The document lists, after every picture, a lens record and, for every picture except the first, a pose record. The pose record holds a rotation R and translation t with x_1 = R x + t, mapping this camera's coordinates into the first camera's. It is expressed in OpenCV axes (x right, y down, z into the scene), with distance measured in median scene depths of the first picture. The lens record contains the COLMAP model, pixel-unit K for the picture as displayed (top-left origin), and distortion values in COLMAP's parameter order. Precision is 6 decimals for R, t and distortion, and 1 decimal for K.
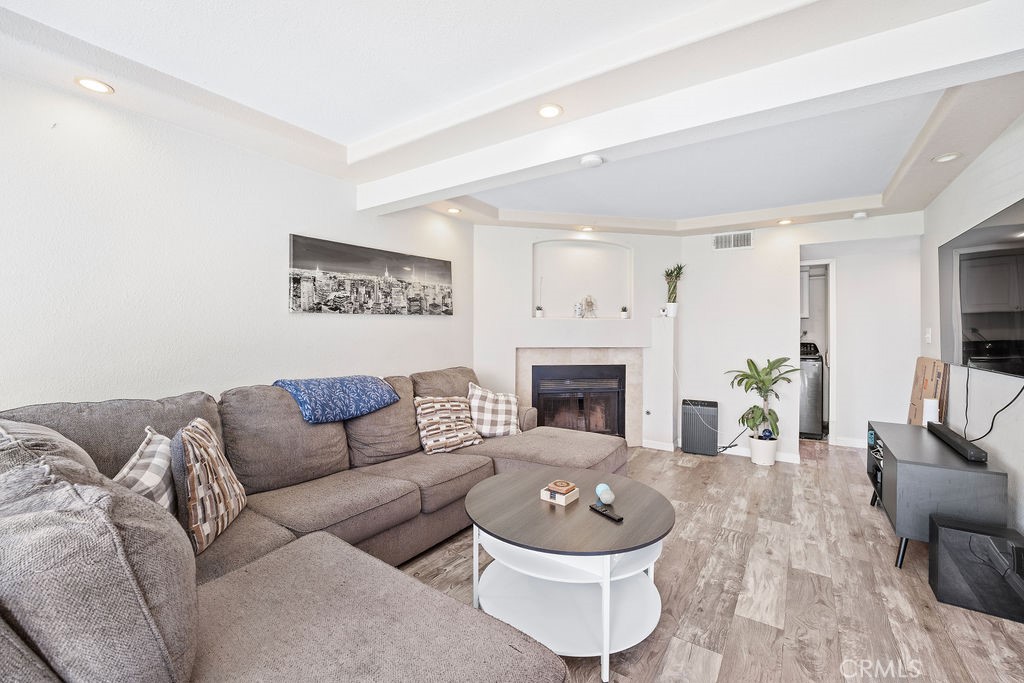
lens RADIAL K [[431.1, 0, 502.7], [0, 431.1, 331.6], [0, 0, 1]] dist [-0.022643, 0.001372]
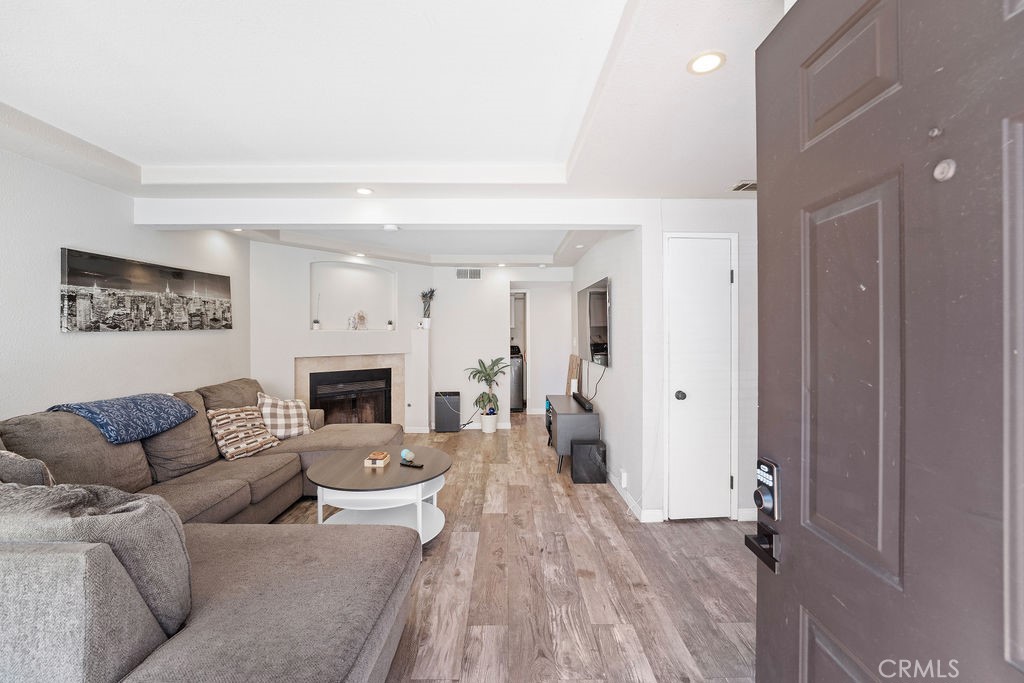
lens RADIAL K [[431.1, 0, 515.5], [0, 431.1, 338.8], [0, 0, 1]] dist [-0.022643, 0.001372]
pose [[0.809146, -0.014615, 0.587426, -0.209178], [0.004999, 0.999826, 0.017990, -0.036769], [-0.587586, -0.011620, 0.809078, -0.277595]]
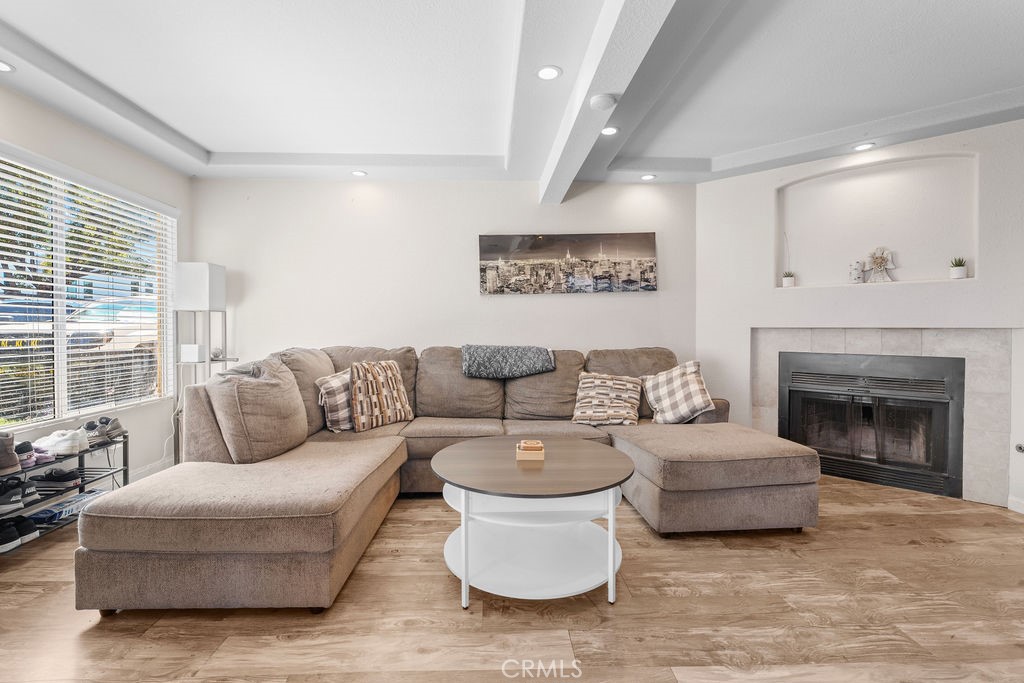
lens RADIAL K [[467.7, 0, 501.2], [0, 467.7, 336.8], [0, 0, 1]] dist [-0.009865, 0.001129]
pose [[0.584592, 0.012526, -0.811231, 0.620673], [0.002202, 0.999853, 0.017025, 0.052293], [0.811324, -0.011739, 0.584479, 0.186554]]
